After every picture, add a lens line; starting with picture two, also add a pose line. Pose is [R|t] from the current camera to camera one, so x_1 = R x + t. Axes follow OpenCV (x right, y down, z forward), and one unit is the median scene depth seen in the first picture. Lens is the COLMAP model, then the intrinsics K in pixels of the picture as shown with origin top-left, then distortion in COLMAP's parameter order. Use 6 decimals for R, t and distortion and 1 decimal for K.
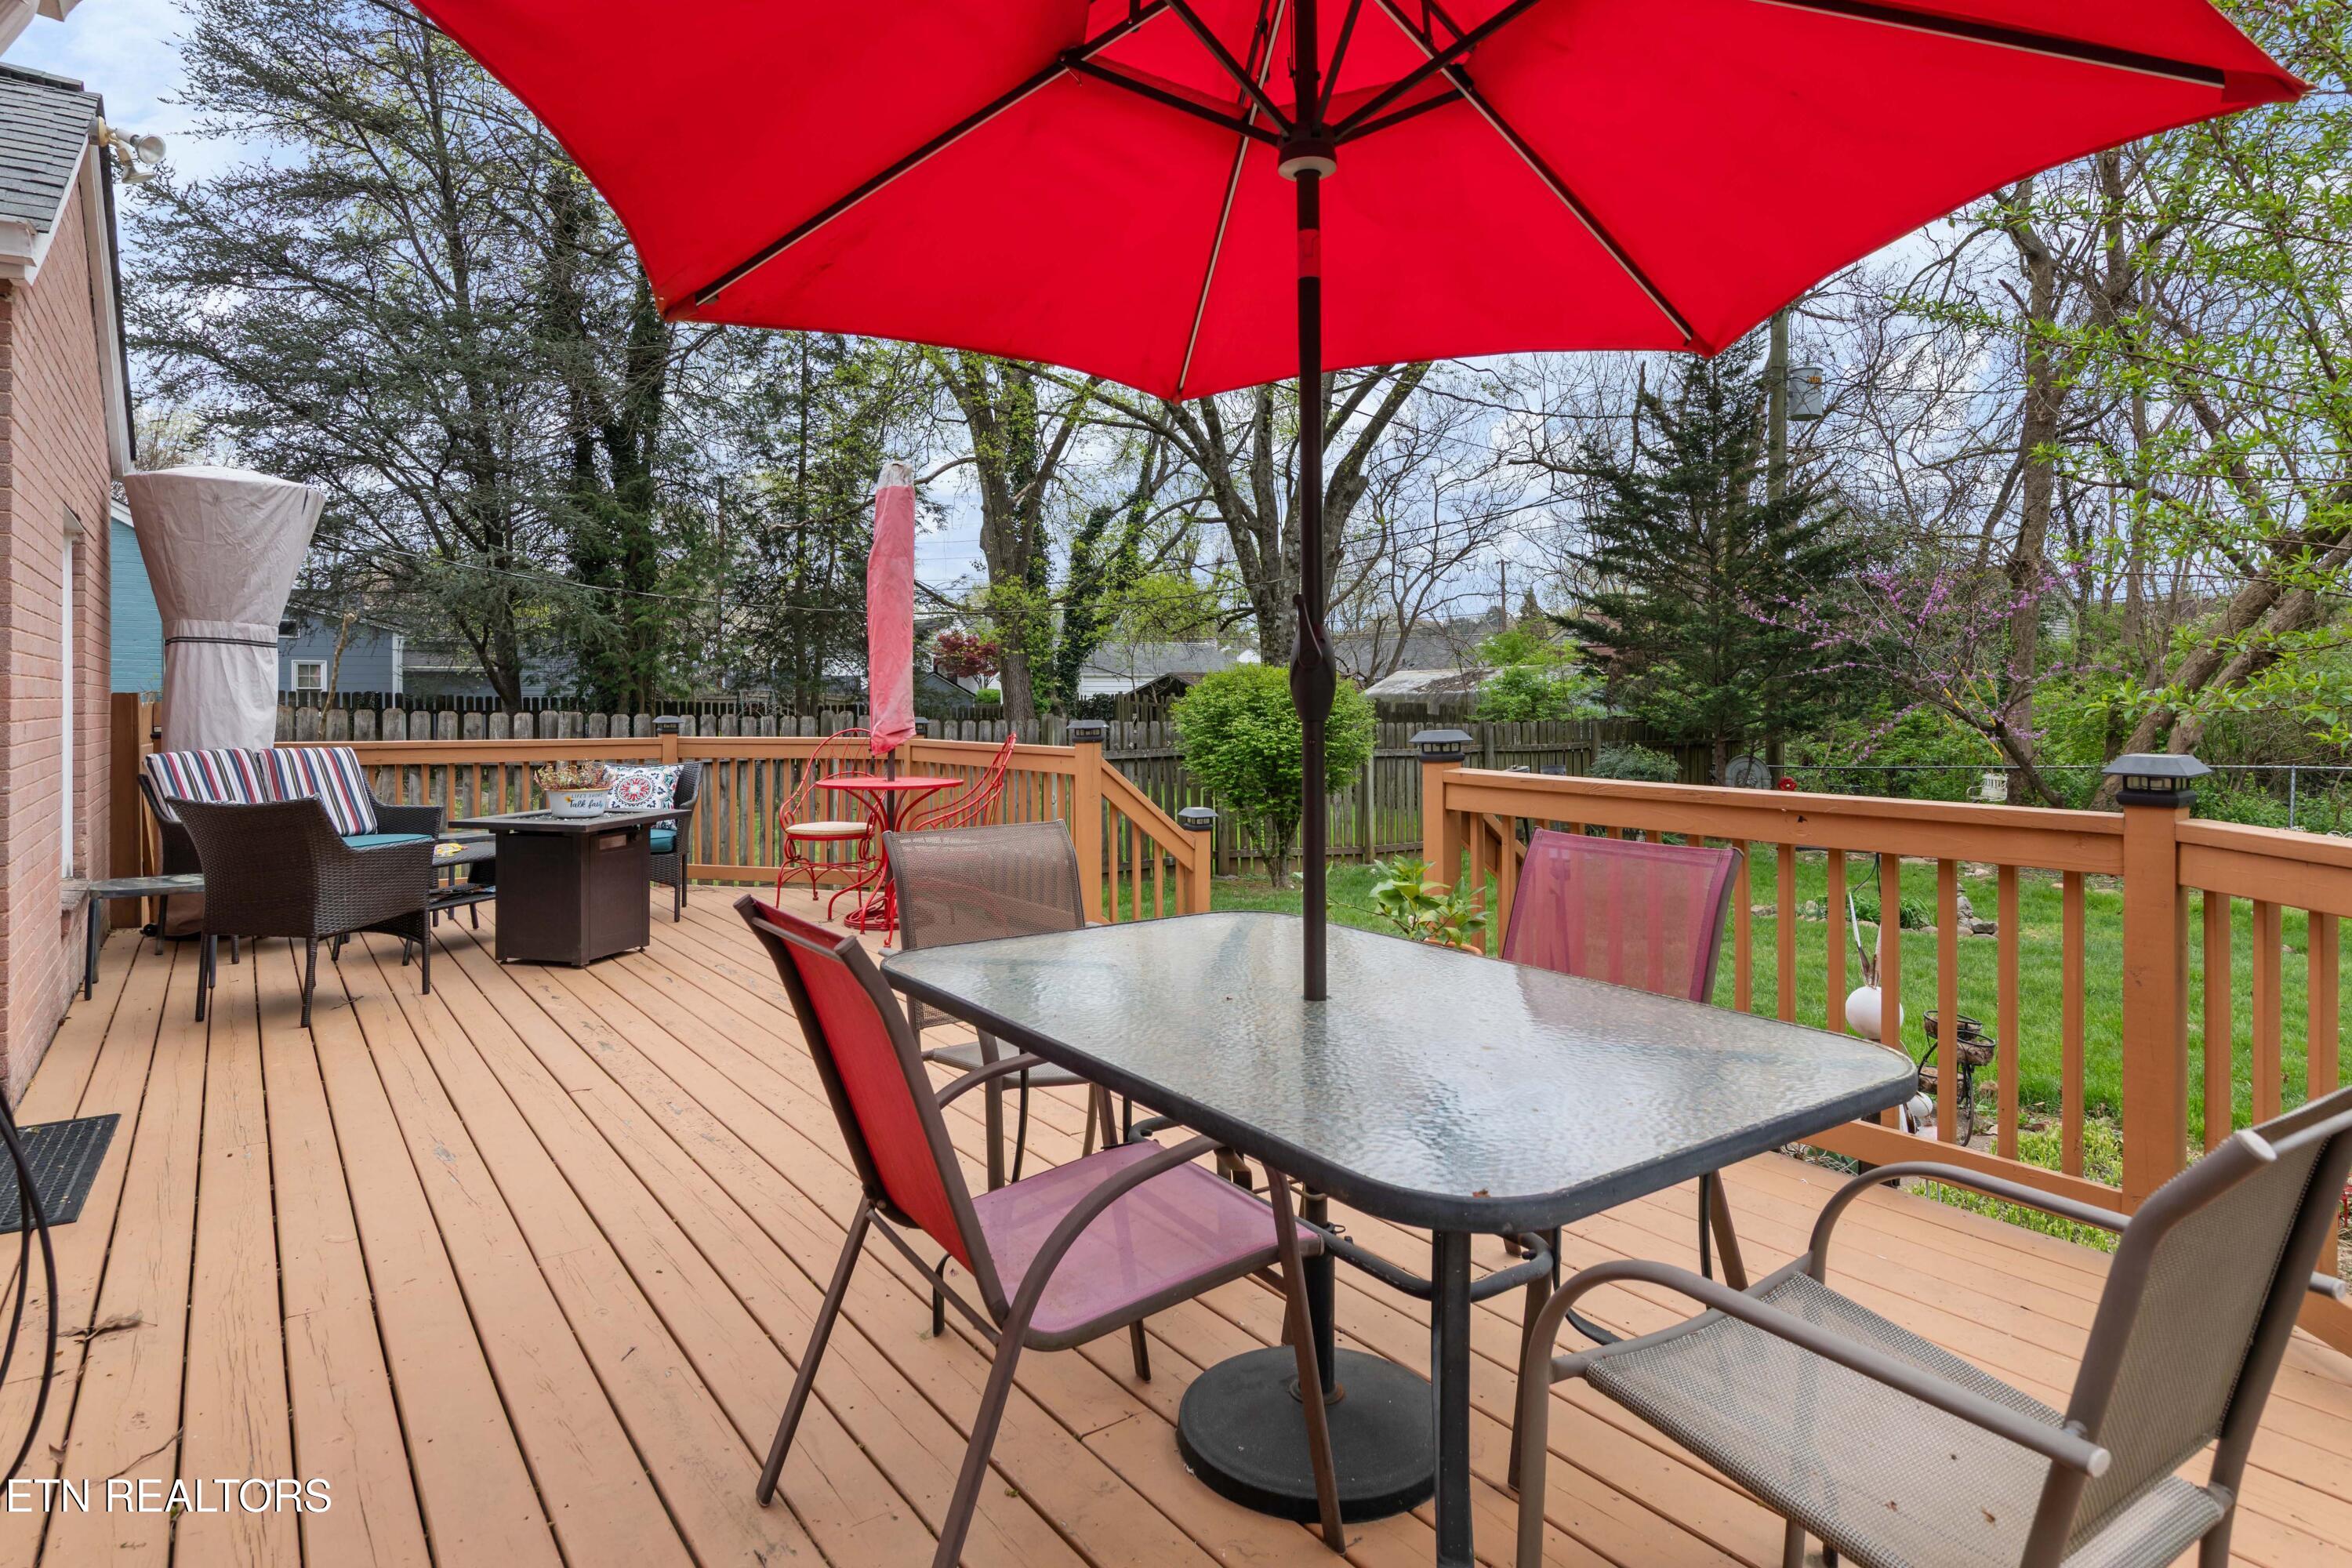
lens RADIAL K [[1271.4, 0, 1192.0], [0, 1271.4, 742.7], [0, 0, 1]] dist [0.002232, 0.002197]
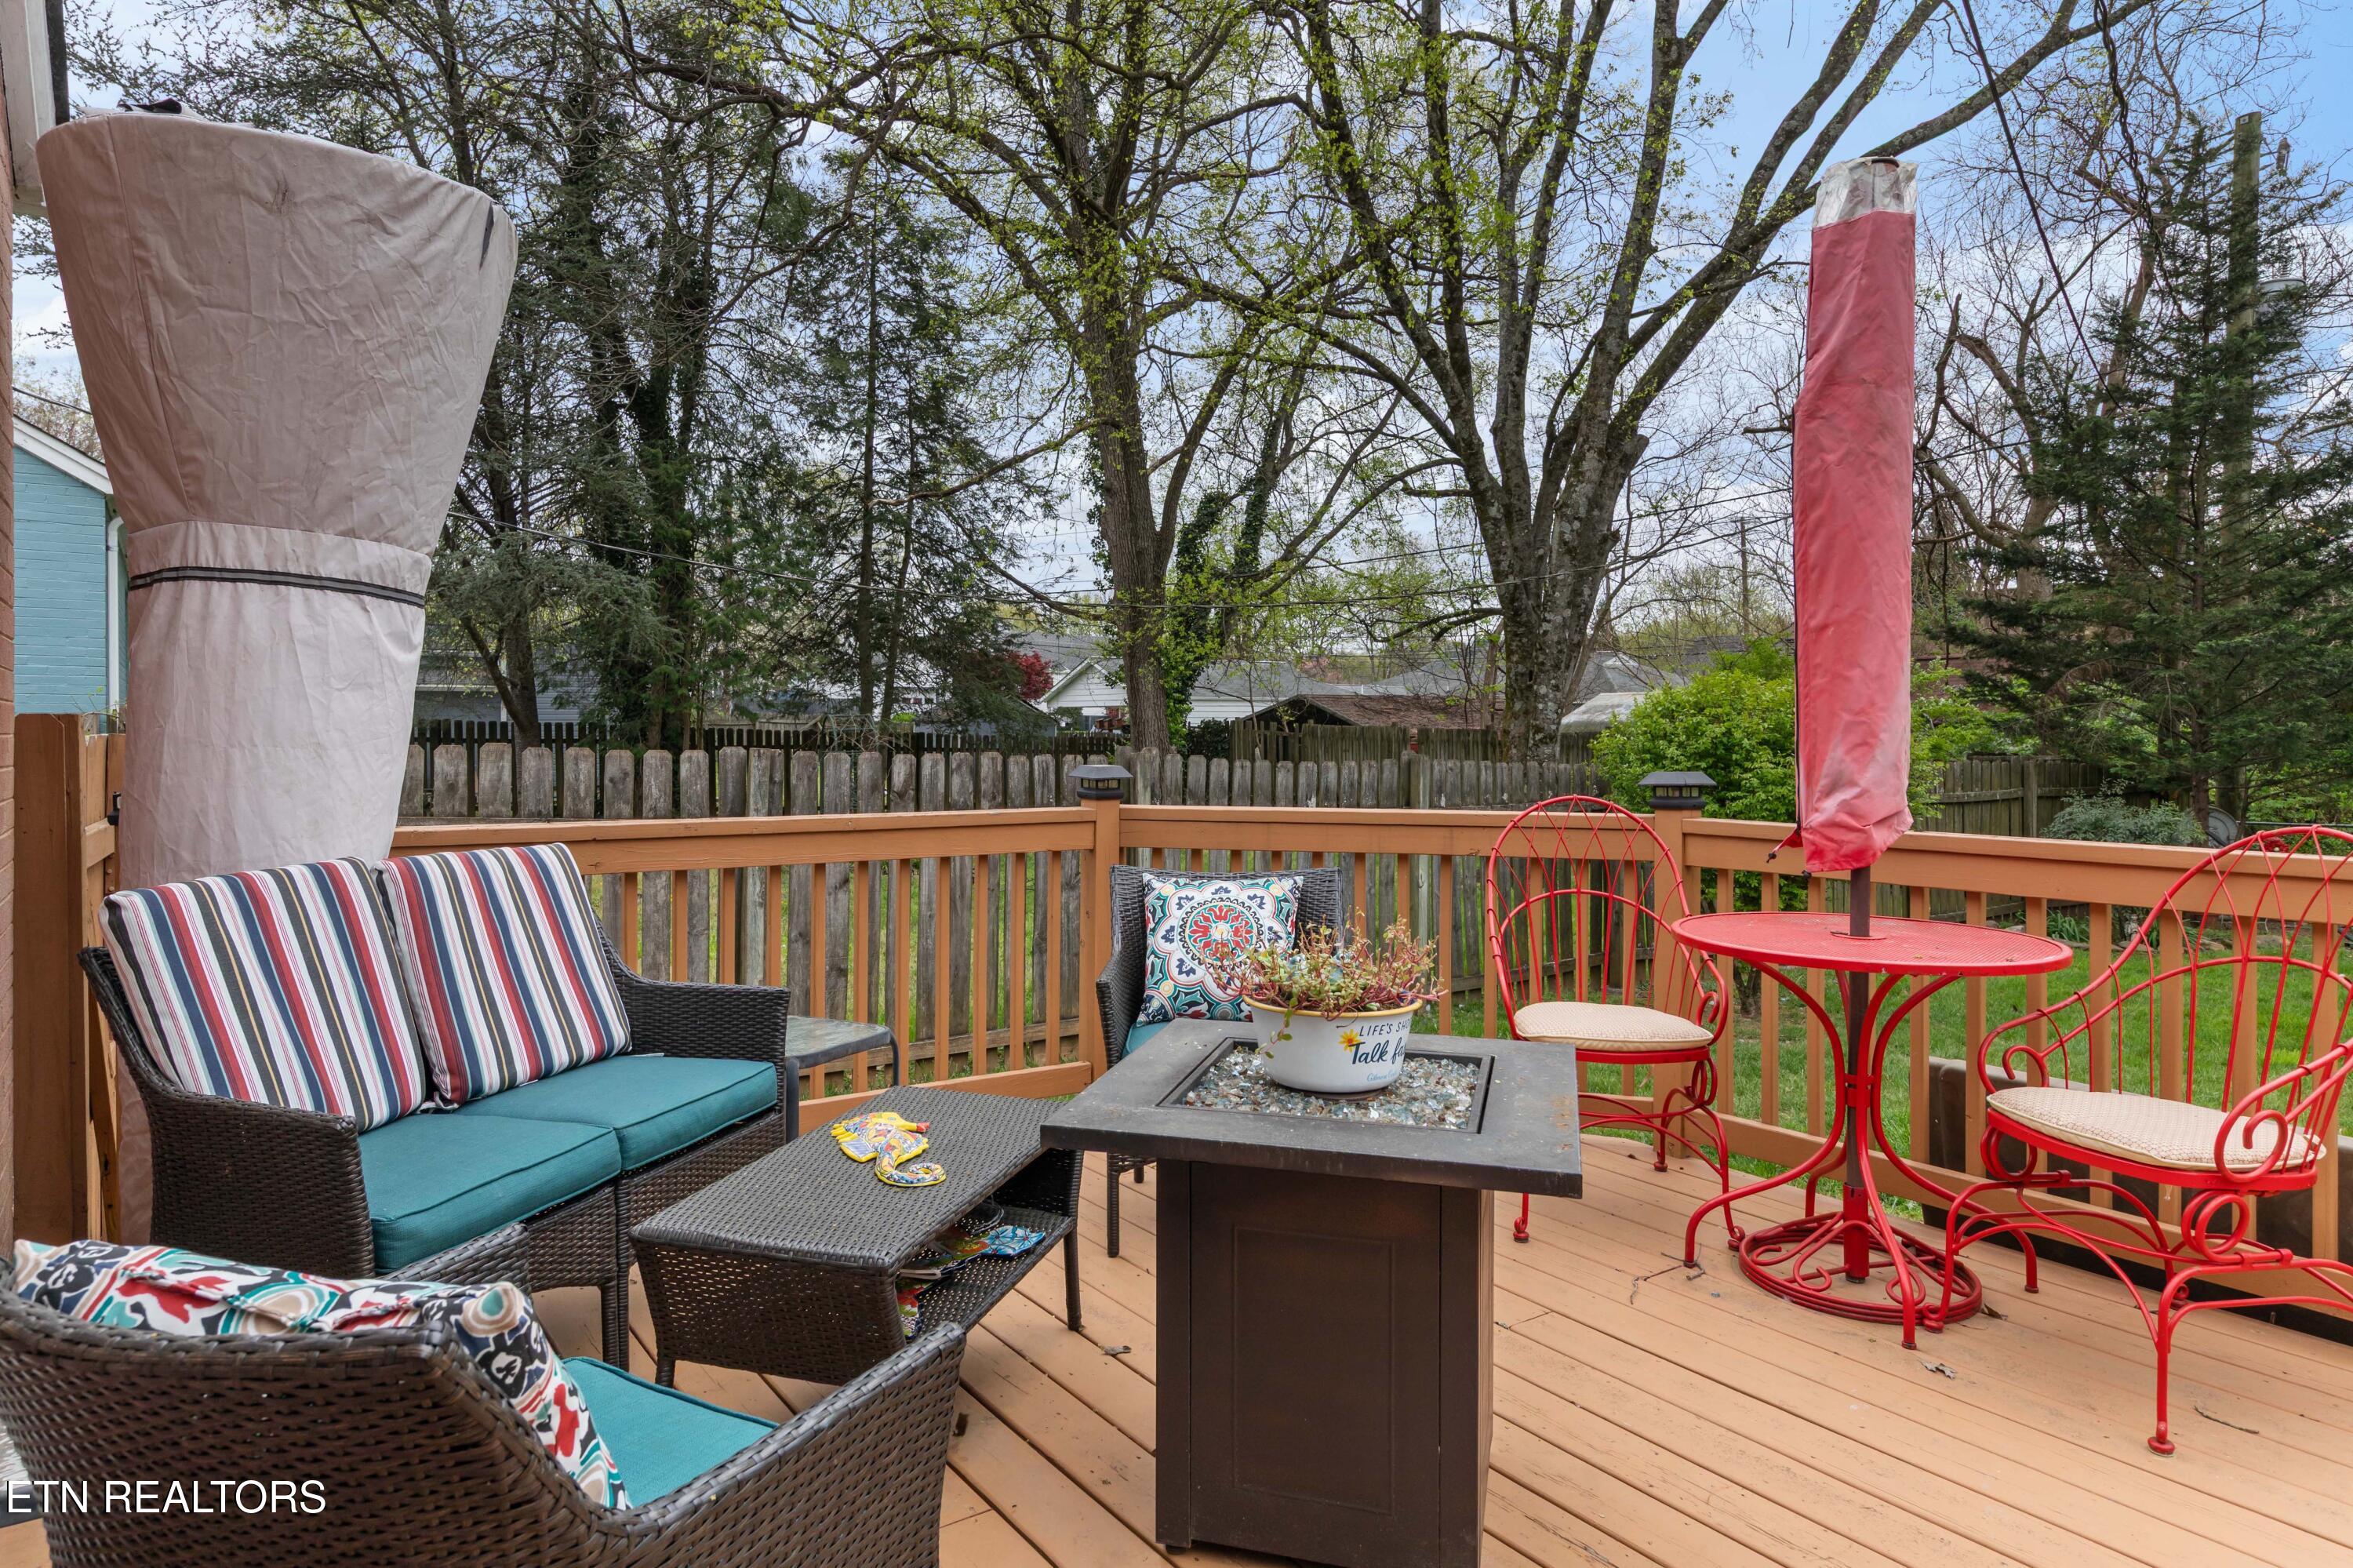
lens RADIAL K [[1435.2, 0, 1176.1], [0, 1435.2, 766.4], [0, 0, 1]] dist [0.018701, -0.004325]
pose [[0.999291, 0.004270, -0.037404, -0.095725], [-0.004506, 0.999970, -0.006241, -0.004339], [0.037376, 0.006405, 0.999281, 0.114831]]
